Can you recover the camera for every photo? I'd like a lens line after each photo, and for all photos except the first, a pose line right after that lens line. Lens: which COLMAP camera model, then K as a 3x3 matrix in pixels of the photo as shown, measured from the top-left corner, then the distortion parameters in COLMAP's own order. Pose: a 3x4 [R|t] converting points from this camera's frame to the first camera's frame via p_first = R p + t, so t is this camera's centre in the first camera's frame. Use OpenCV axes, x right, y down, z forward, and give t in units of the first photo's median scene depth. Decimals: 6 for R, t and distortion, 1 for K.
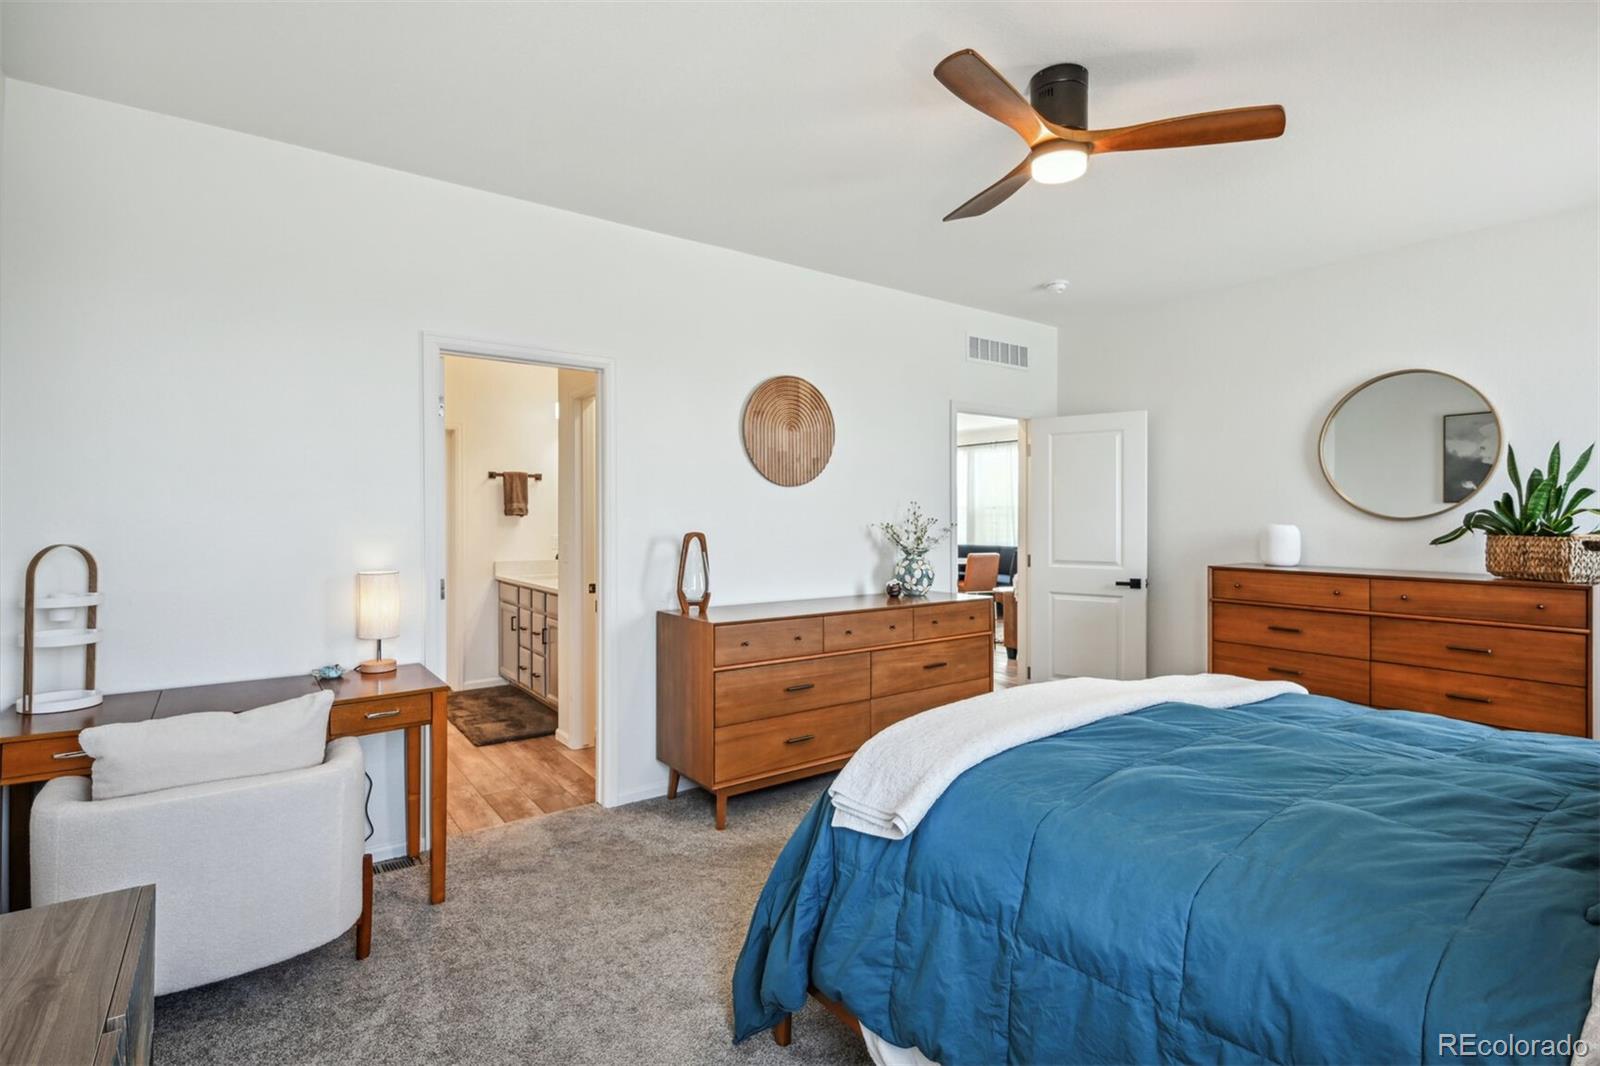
lens RADIAL K [[752.5, 0, 787.1], [0, 752.5, 531.0], [0, 0, 1]] dist [-0.002493, 0.000097]
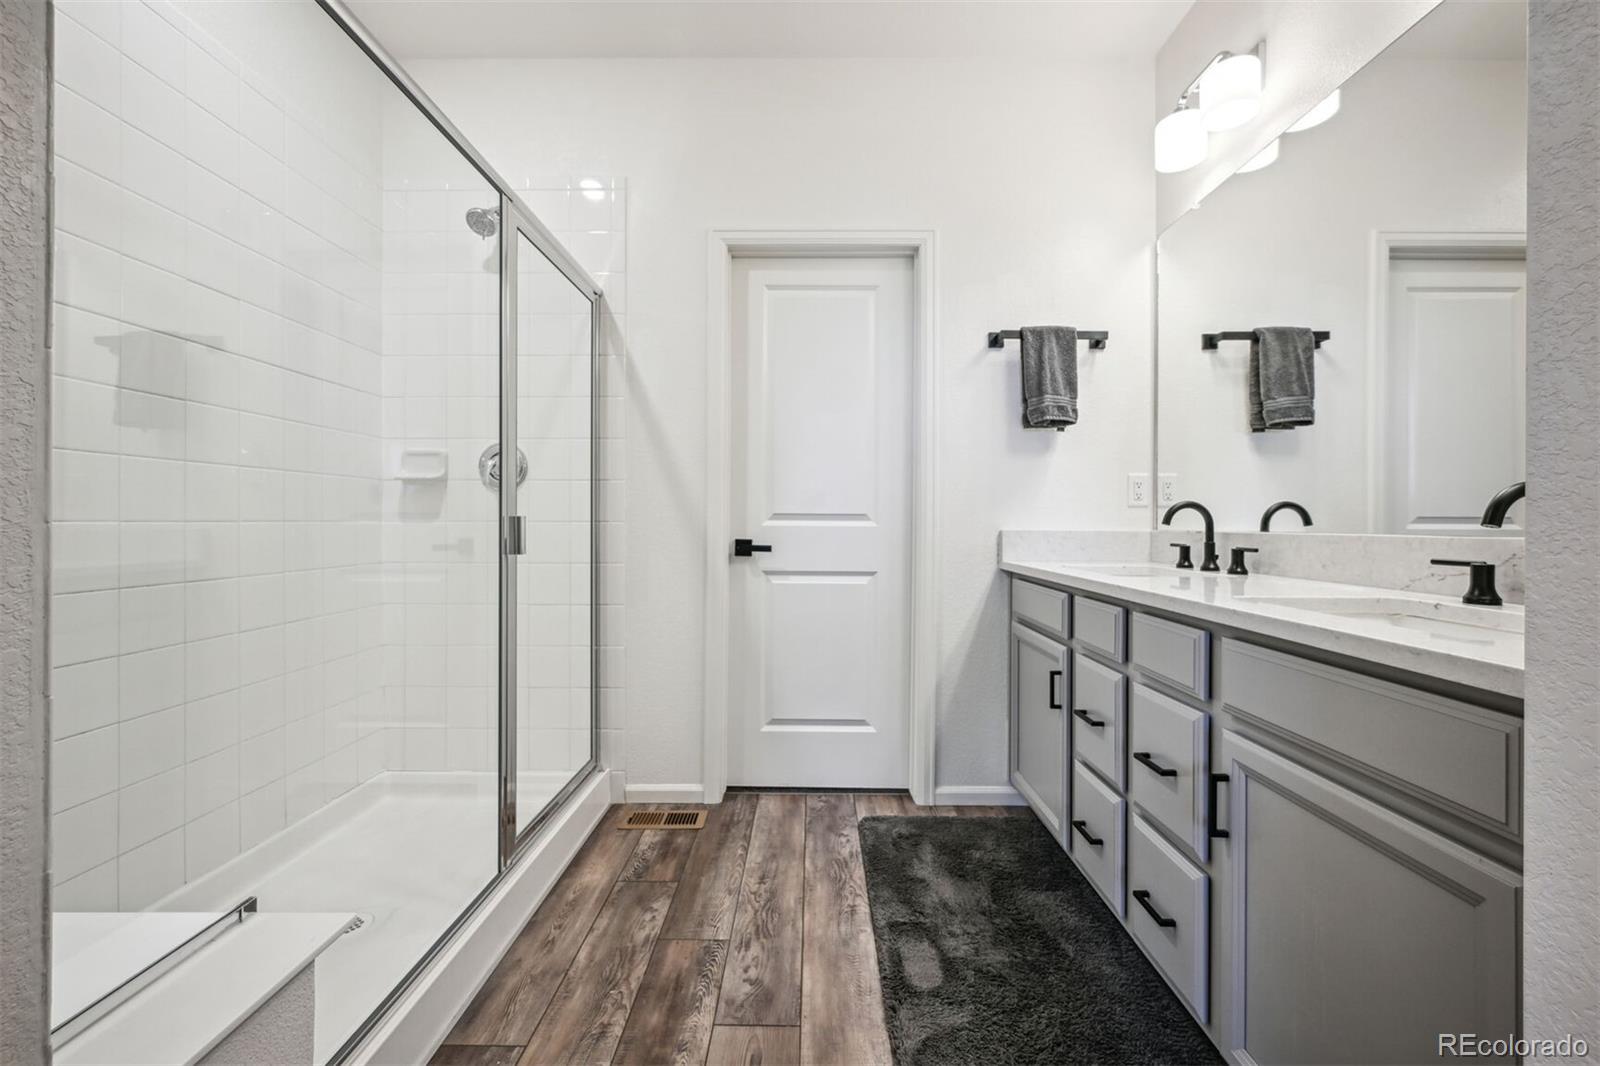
lens RADIAL K [[632.0, 0, 795.0], [0, 632.0, 531.7], [0, 0, 1]] dist [-0.001746, 0.000518]
pose [[0.795151, 0.008622, -0.606350, -0.256419], [-0.006399, 0.999963, 0.005828, 0.040205], [0.606377, -0.000753, 0.795177, 0.622567]]
